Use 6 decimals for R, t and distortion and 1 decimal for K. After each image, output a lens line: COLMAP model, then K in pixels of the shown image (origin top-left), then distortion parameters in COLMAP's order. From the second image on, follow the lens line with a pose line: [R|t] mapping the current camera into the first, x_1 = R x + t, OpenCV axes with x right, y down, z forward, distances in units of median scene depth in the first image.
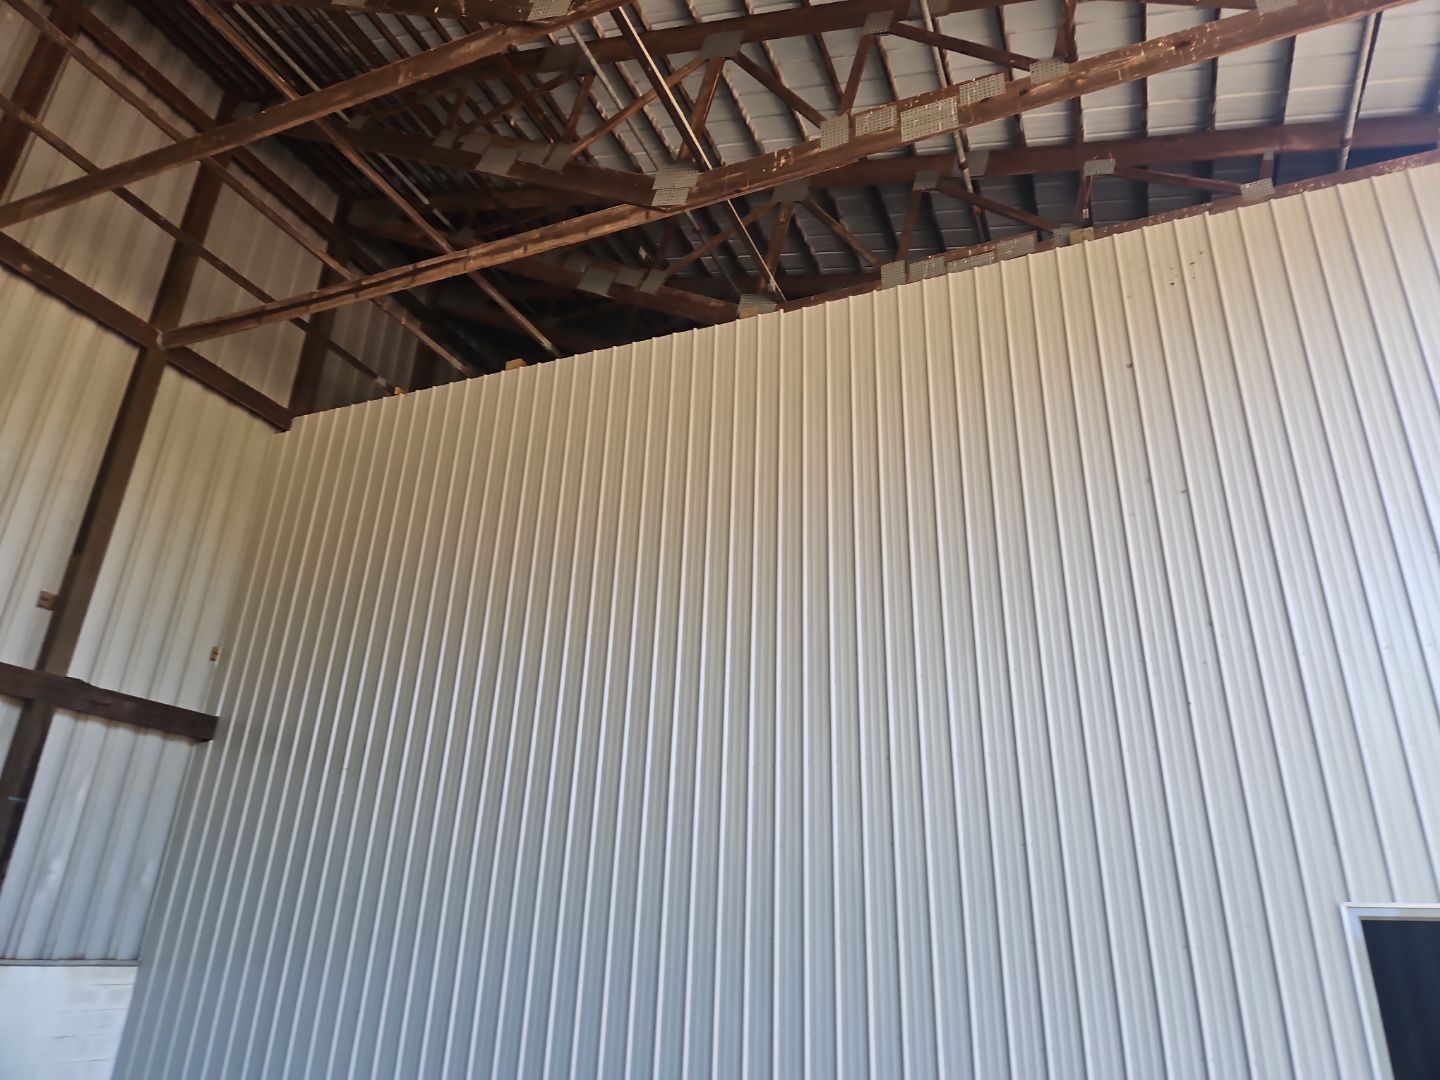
lens RADIAL K [[988.3, 0, 720.0], [0, 988.3, 540.0], [0, 0, 1]] dist [0.069105, -0.031905]
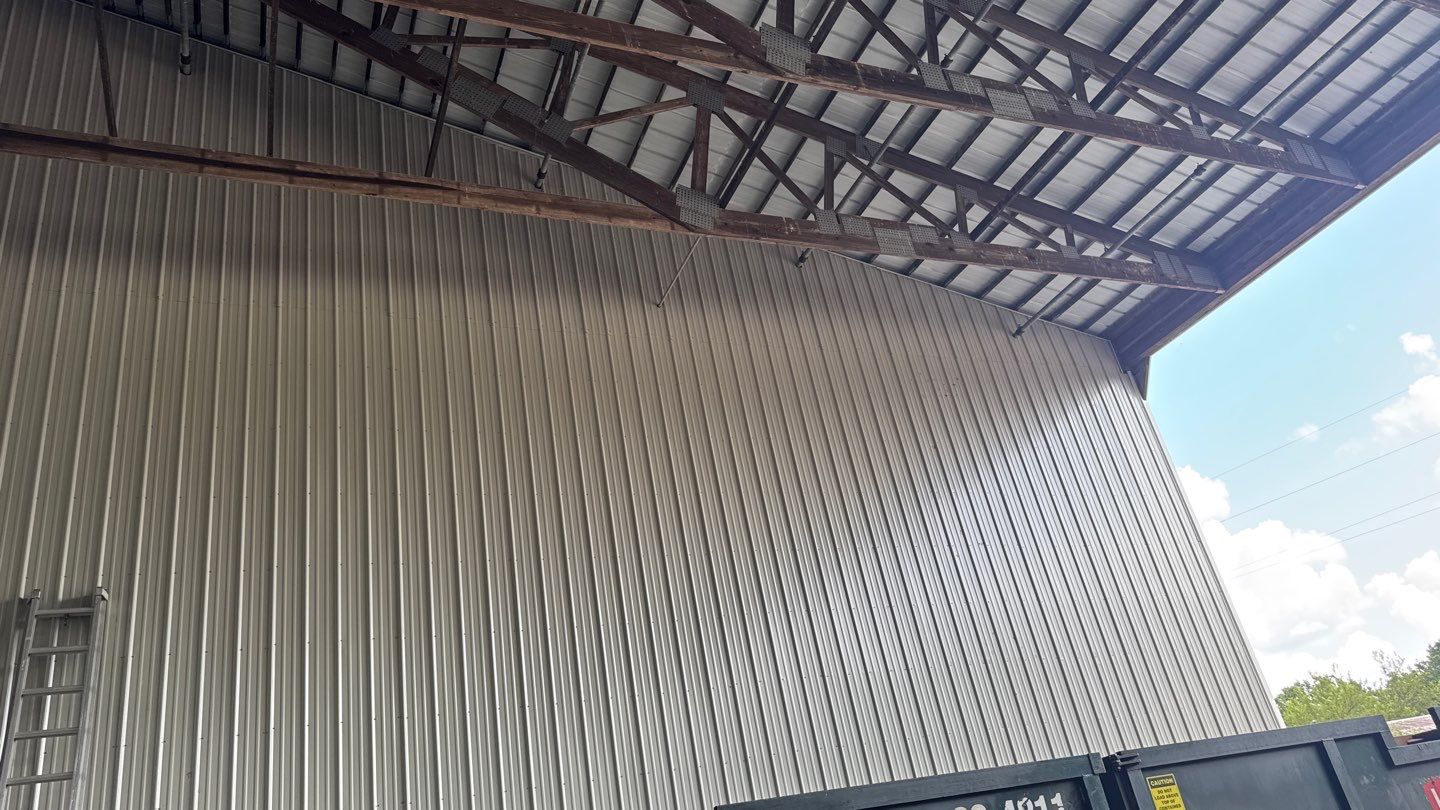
lens RADIAL K [[1013.9, 0, 720.0], [0, 1013.9, 405.0], [0, 0, 1]] dist [0.130786, -0.170812]
pose [[0.679298, 0.197210, 0.706868, -0.770551], [-0.093449, 0.978620, -0.183222, 0.055732], [-0.727888, 0.058406, 0.683204, 0.228864]]
